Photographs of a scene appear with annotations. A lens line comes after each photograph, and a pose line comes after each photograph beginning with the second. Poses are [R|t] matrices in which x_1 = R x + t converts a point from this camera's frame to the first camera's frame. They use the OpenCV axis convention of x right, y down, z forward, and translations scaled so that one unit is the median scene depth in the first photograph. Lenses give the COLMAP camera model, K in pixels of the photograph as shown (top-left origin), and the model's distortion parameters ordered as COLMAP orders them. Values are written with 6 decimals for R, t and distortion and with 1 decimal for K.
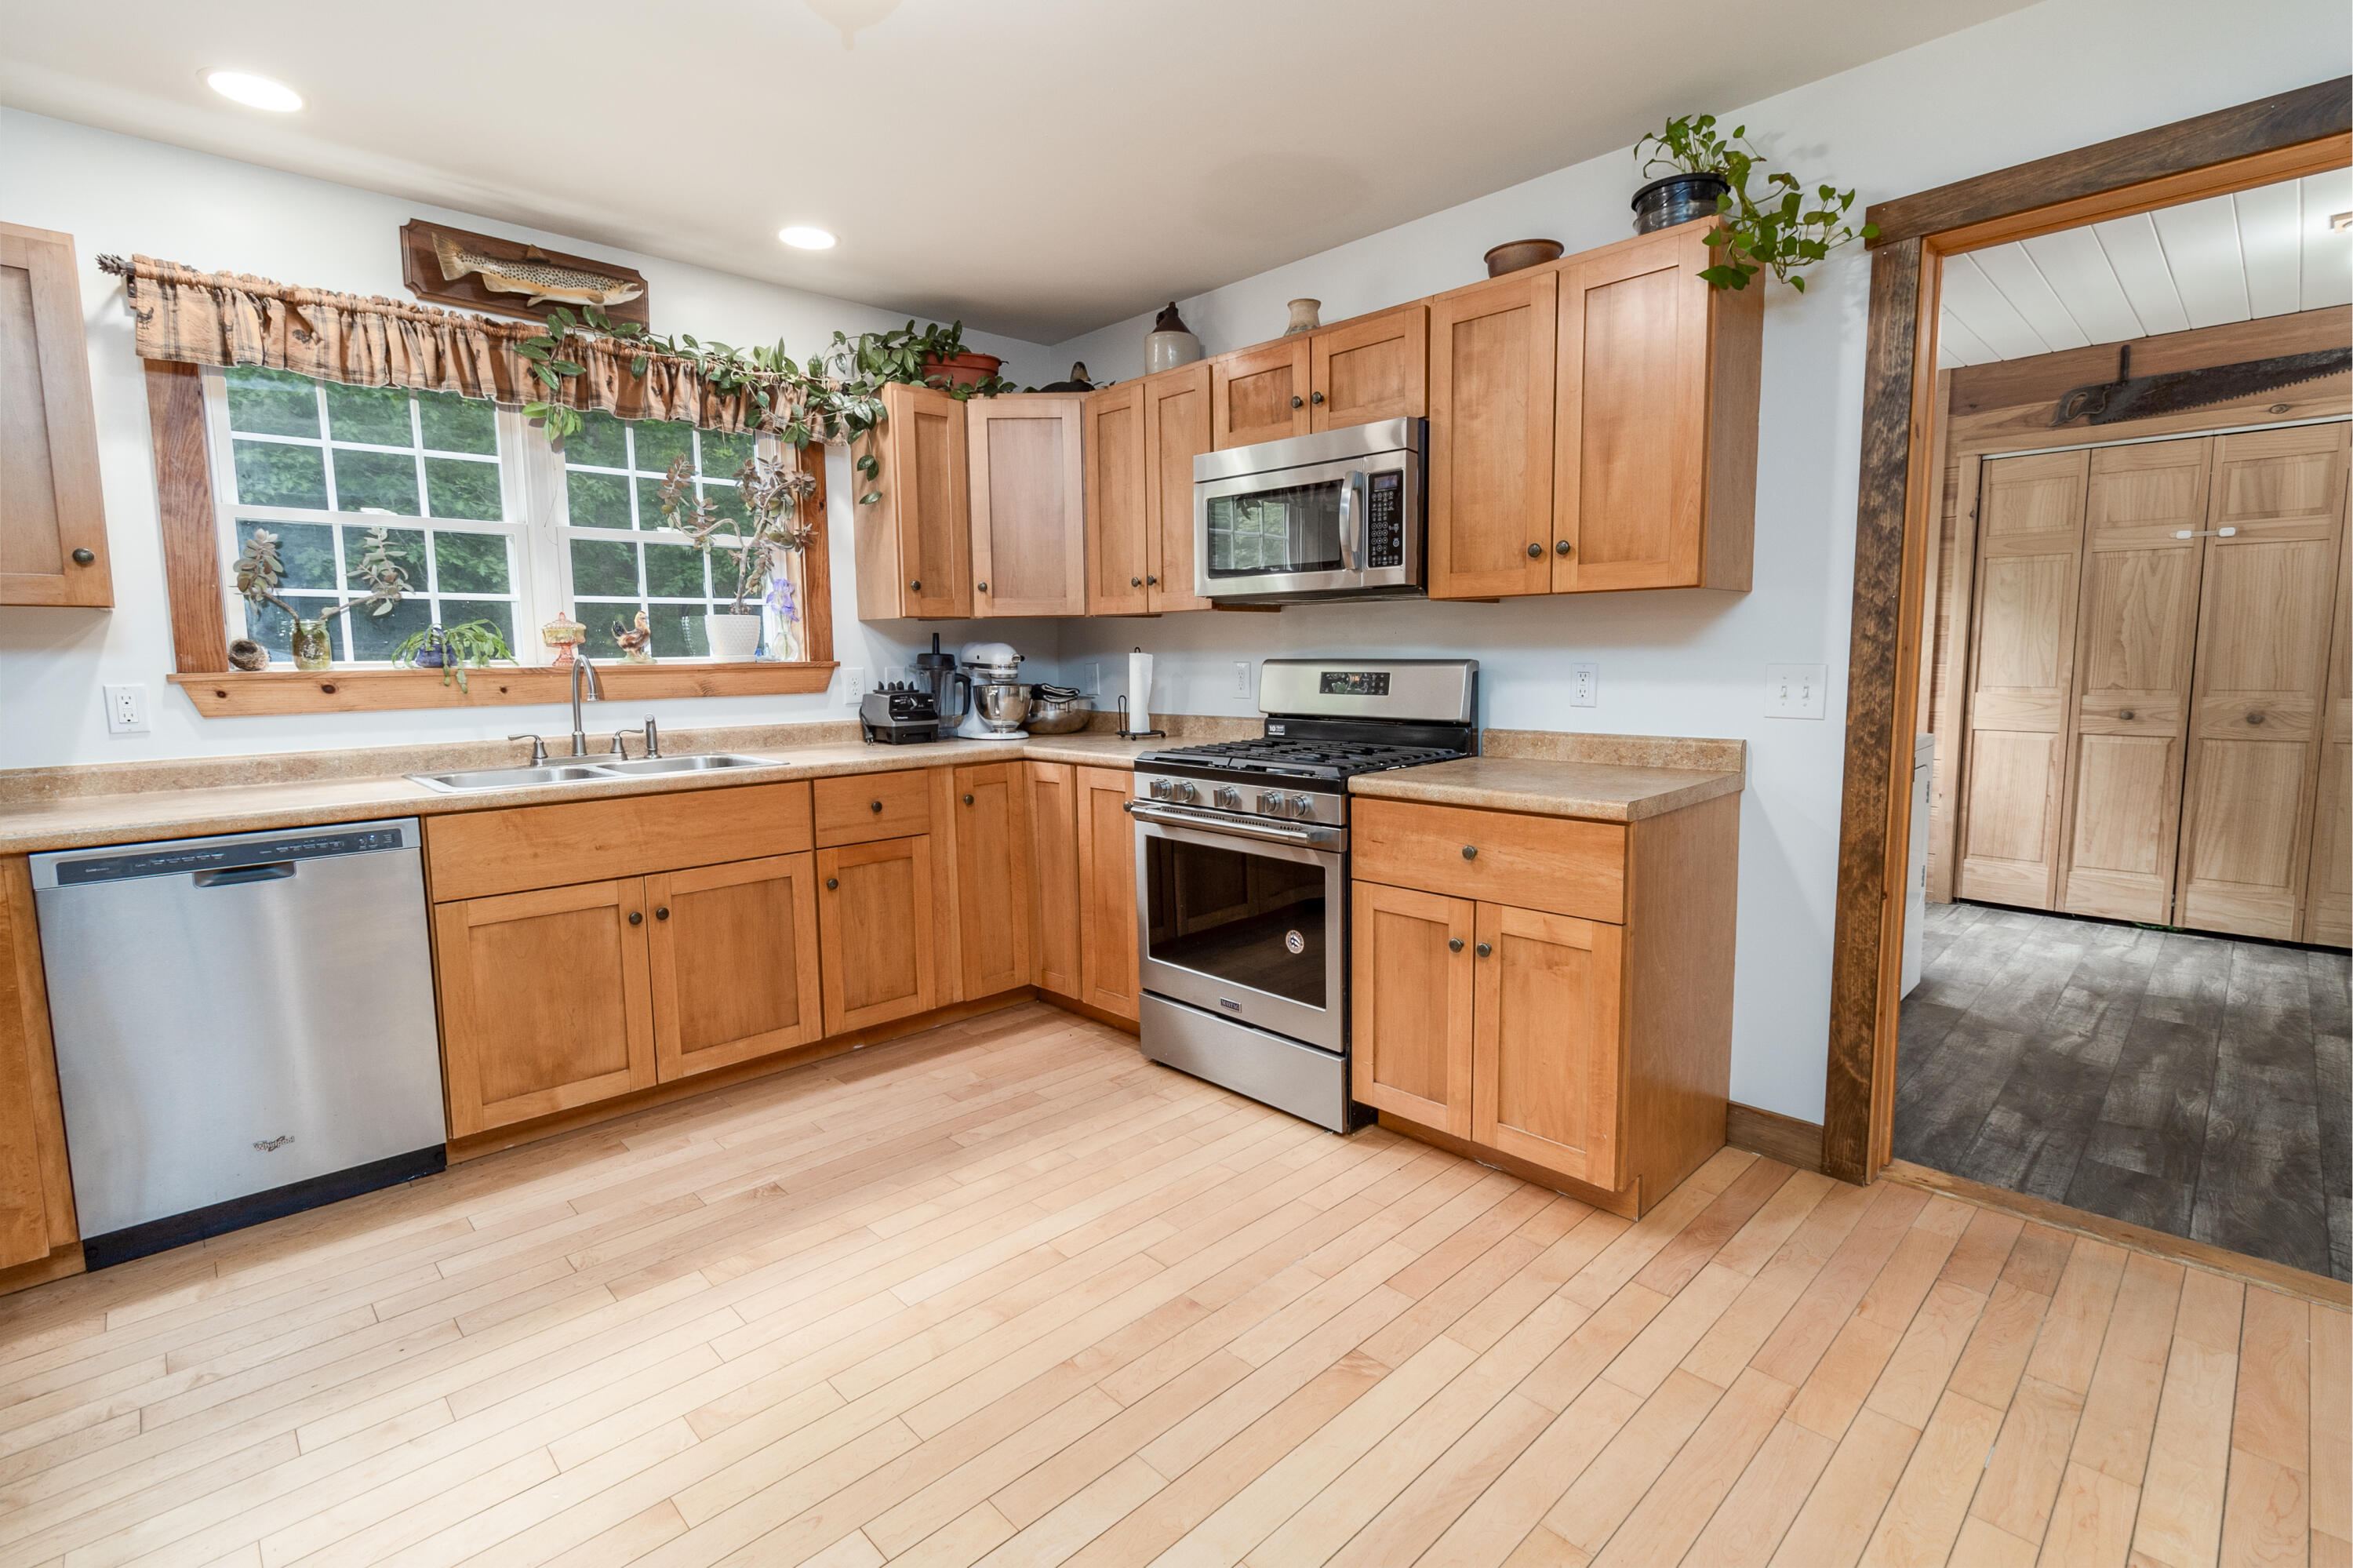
lens RADIAL K [[1077.2, 0, 1194.8], [0, 1077.2, 769.2], [0, 0, 1]] dist [0.002882, -0.000538]
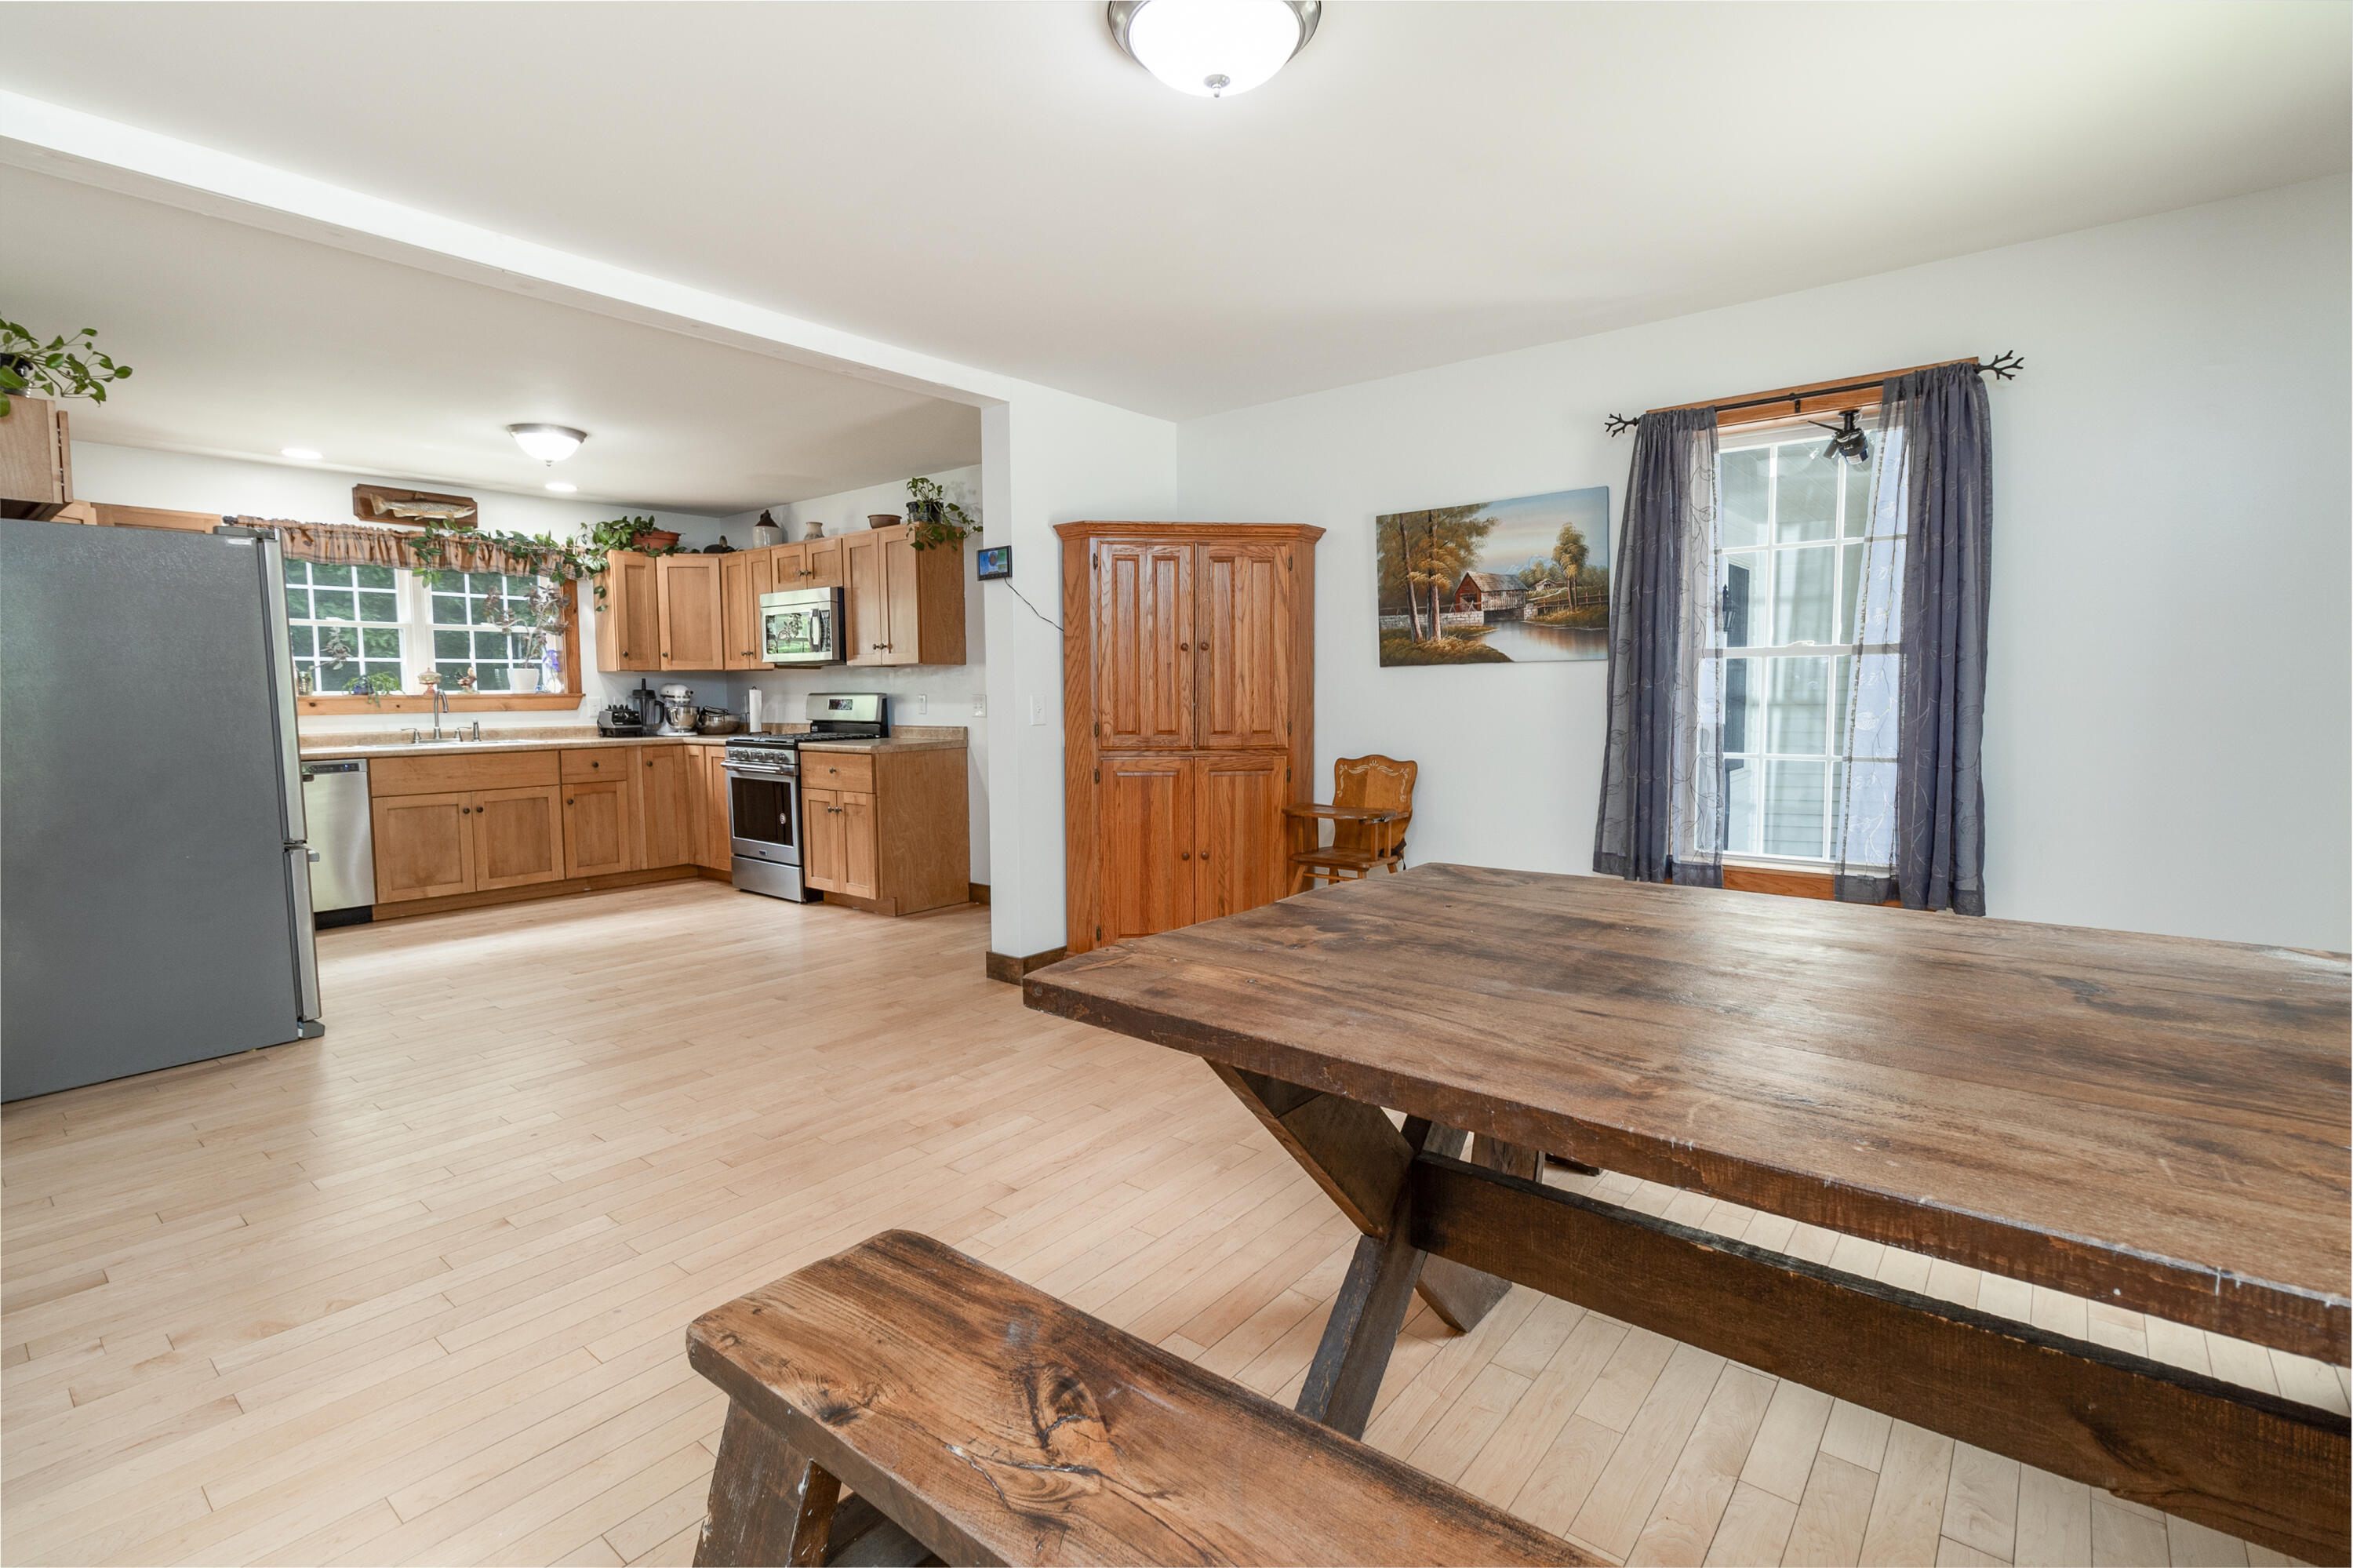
lens RADIAL K [[1077.2, 0, 1195.1], [0, 1077.2, 770.4], [0, 0, 1]] dist [0.002882, -0.000538]
pose [[0.993047, -0.004090, 0.117644, 0.618108], [0.008319, 0.999336, -0.035473, 0.134059], [-0.117421, 0.036205, 0.992422, -1.204333]]
